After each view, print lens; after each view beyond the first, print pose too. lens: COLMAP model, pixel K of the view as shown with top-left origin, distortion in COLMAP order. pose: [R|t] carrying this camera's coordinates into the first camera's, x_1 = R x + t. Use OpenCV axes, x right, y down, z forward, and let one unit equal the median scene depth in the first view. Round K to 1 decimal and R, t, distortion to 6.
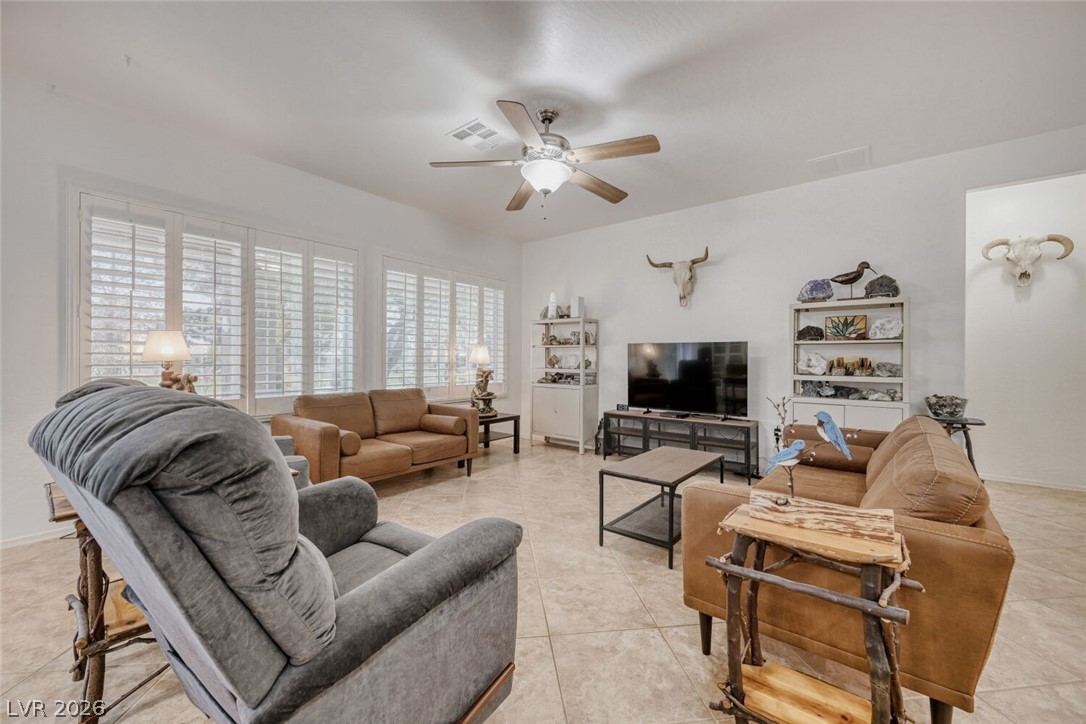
lens RADIAL K [[423.8, 0, 548.2], [0, 423.8, 358.1], [0, 0, 1]] dist [0.000251, -0.000325]
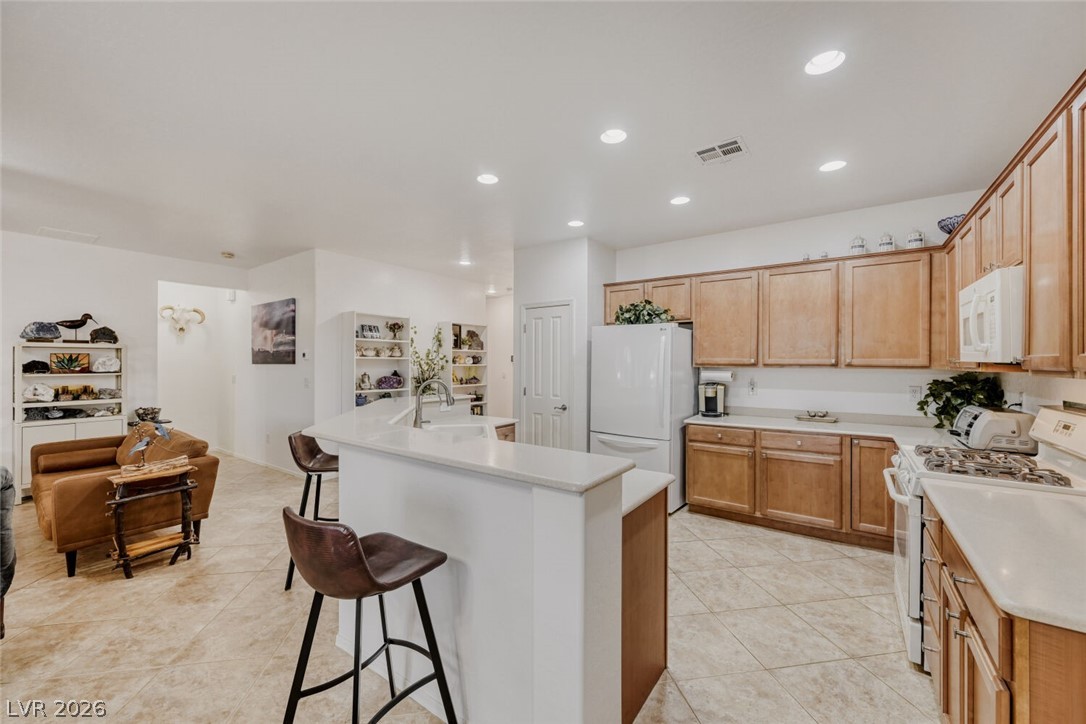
lens RADIAL K [[423.8, 0, 545.5], [0, 423.8, 360.6], [0, 0, 1]] dist [0.000251, -0.000325]
pose [[-0.043711, -0.002660, 0.999041, -0.617963], [-0.001488, 0.999996, 0.002597, -0.080231], [-0.999043, -0.001374, -0.043715, -0.366022]]
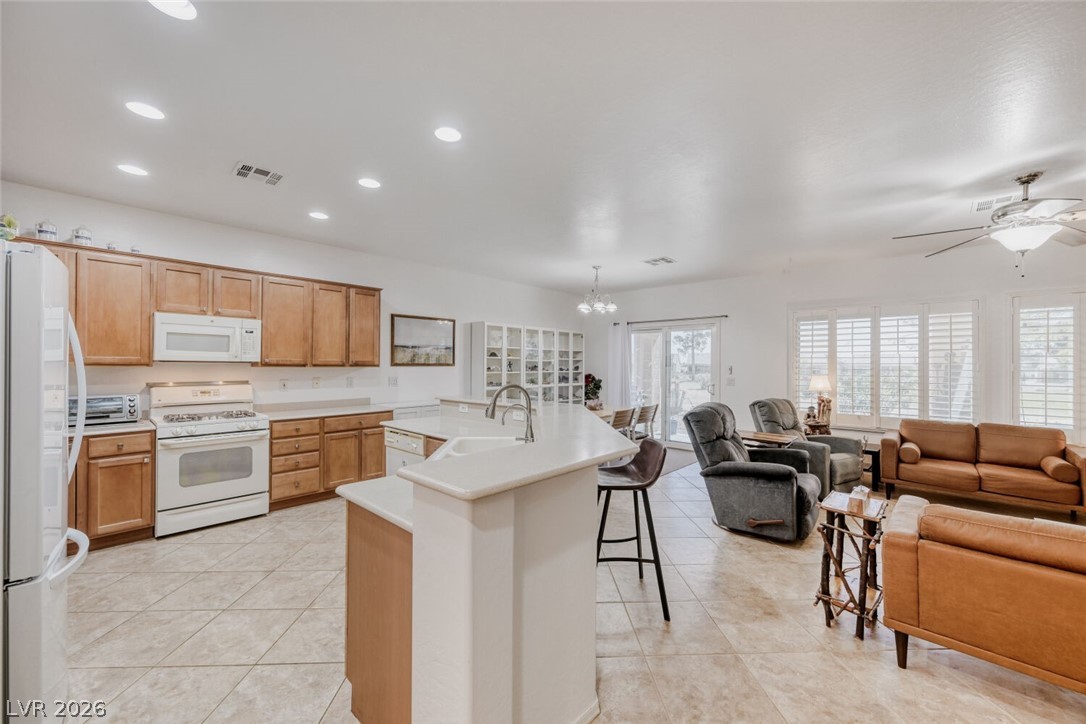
lens RADIAL K [[423.8, 0, 542.7], [0, 423.8, 363.8], [0, 0, 1]] dist [0.000251, -0.000325]
pose [[-0.089980, -0.008969, -0.995903, 0.871405], [-0.007934, 0.999934, -0.008289, -0.068322], [0.995912, 0.007156, -0.090045, -0.077706]]
